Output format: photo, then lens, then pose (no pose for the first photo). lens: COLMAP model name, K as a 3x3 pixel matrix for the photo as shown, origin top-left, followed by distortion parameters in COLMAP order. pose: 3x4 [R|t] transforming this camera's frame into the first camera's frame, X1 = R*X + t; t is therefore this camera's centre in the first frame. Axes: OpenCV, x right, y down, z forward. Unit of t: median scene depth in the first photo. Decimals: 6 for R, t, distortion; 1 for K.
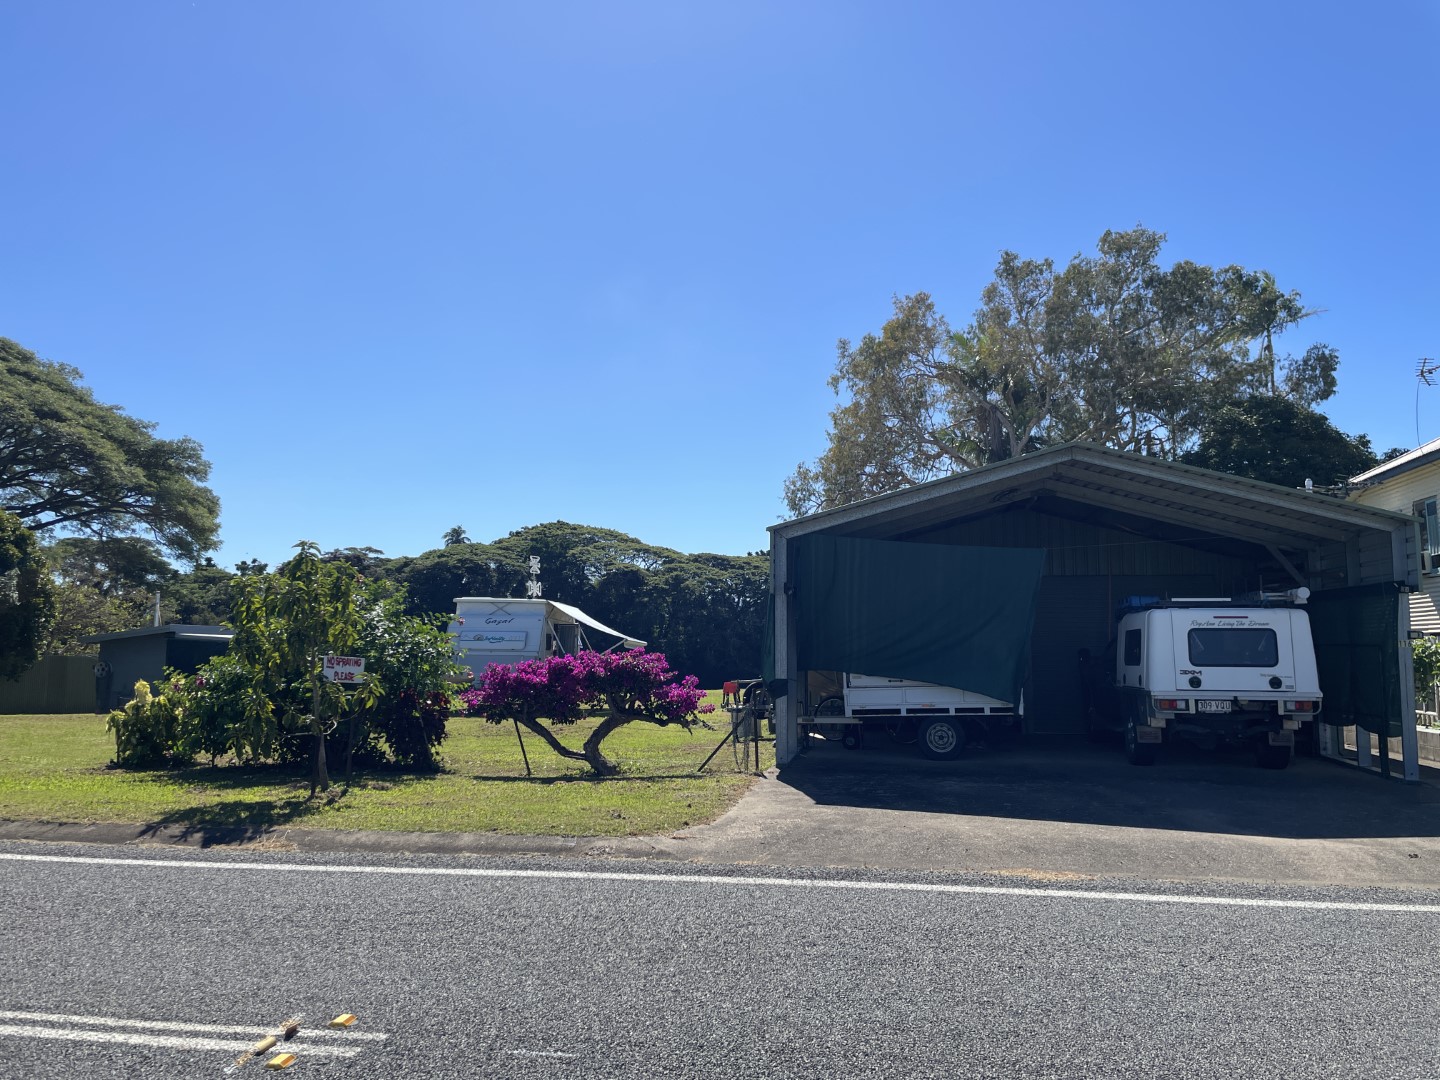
lens RADIAL K [[1059.0, 0, 749.1], [0, 1059.0, 538.9], [0, 0, 1]] dist [0.004581, -0.003115]
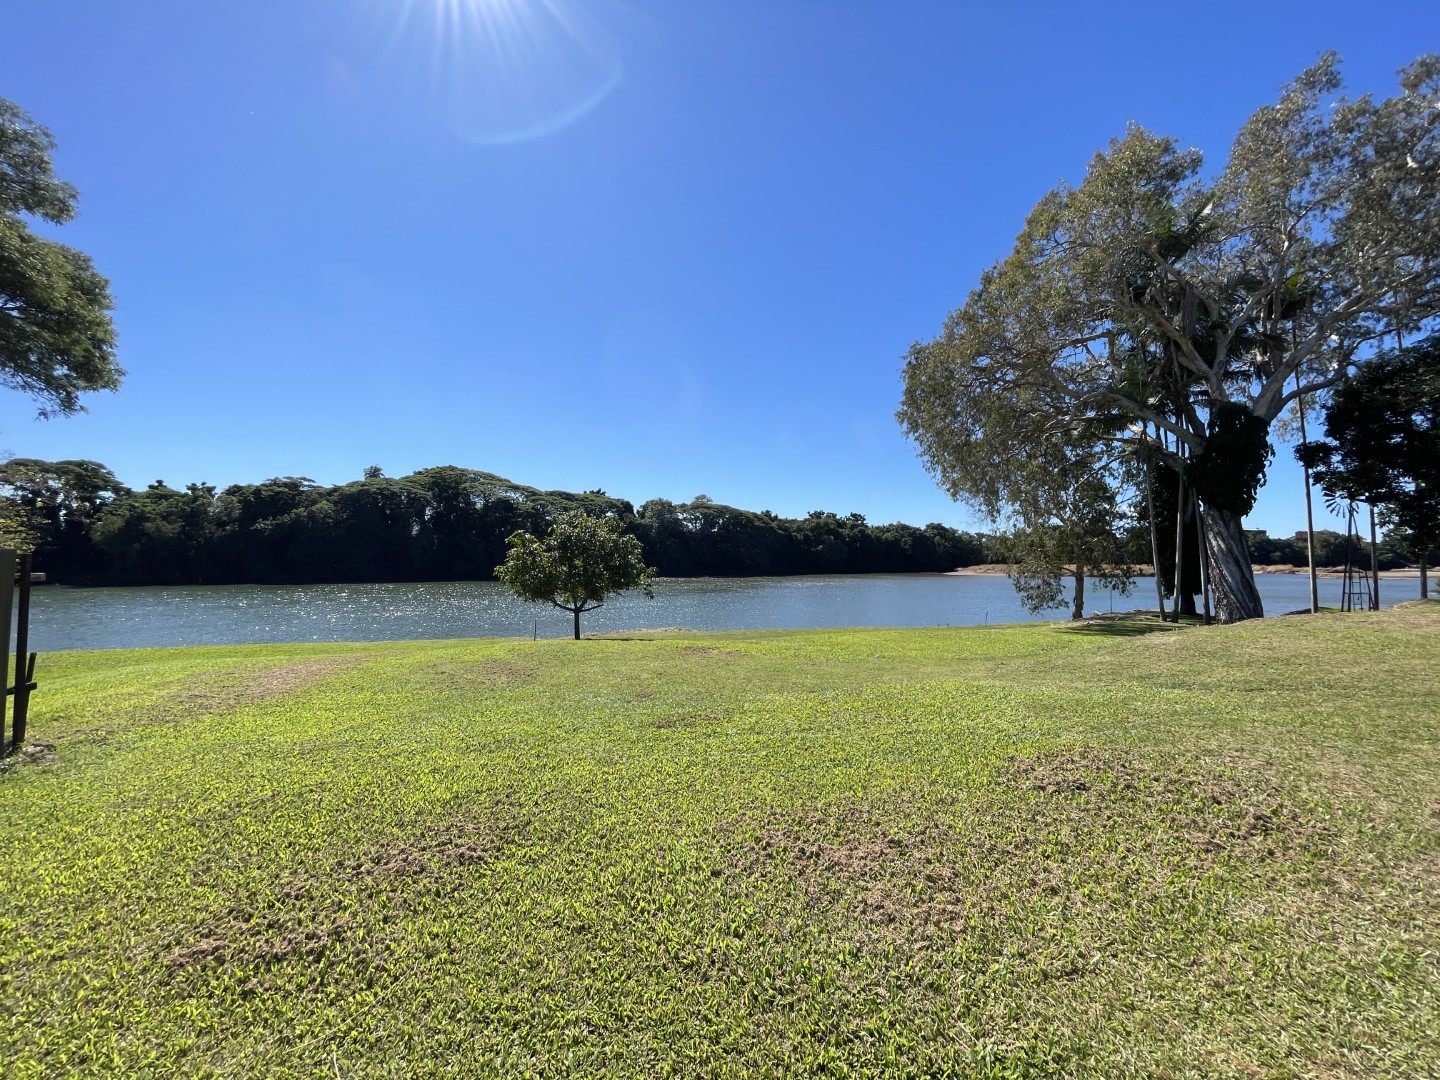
lens RADIAL K [[577.0, 0, 720.0], [0, 577.0, 540.0], [0, 0, 1]] dist [-0.024563, -0.000008]
pose [[0.954683, 0.011266, 0.297413, -0.271333], [-0.034797, 0.996655, 0.073943, 0.065290], [-0.295585, -0.080941, 0.951881, 0.595359]]
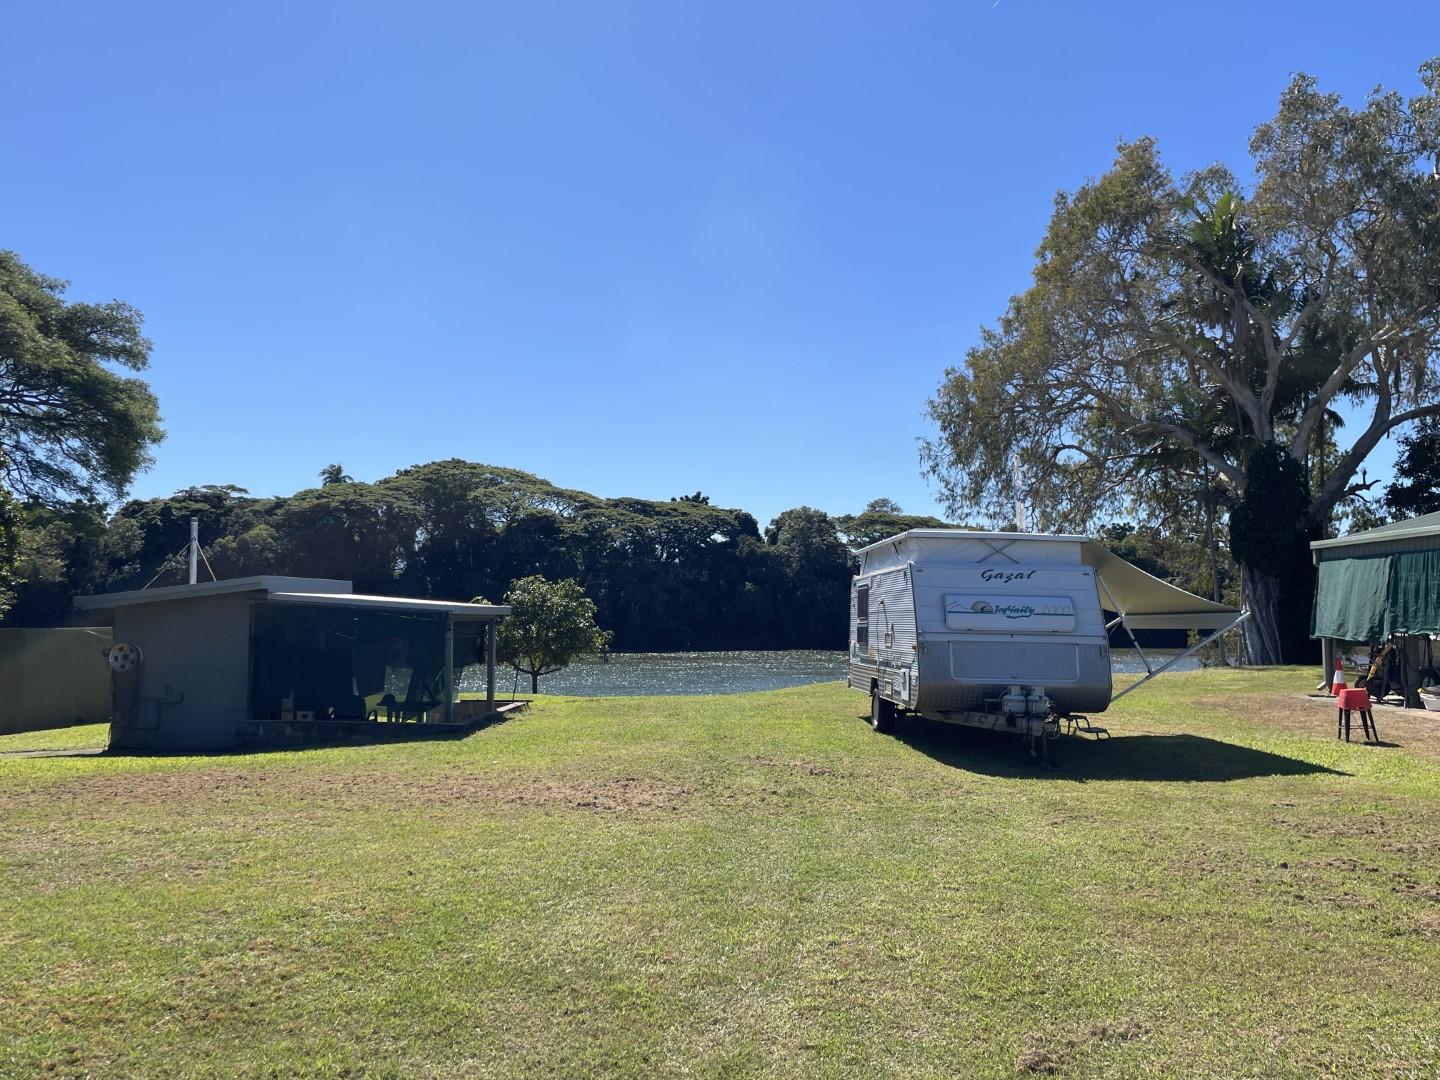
lens RADIAL K [[1125.6, 0, 715.4], [0, 1125.6, 509.1], [0, 0, 1]] dist [0.097447, -0.145906]
pose [[0.996206, 0.012237, 0.086164, -0.205417], [-0.013914, 0.999725, 0.018888, 0.017971], [-0.085910, -0.020016, 0.996102, 0.225581]]
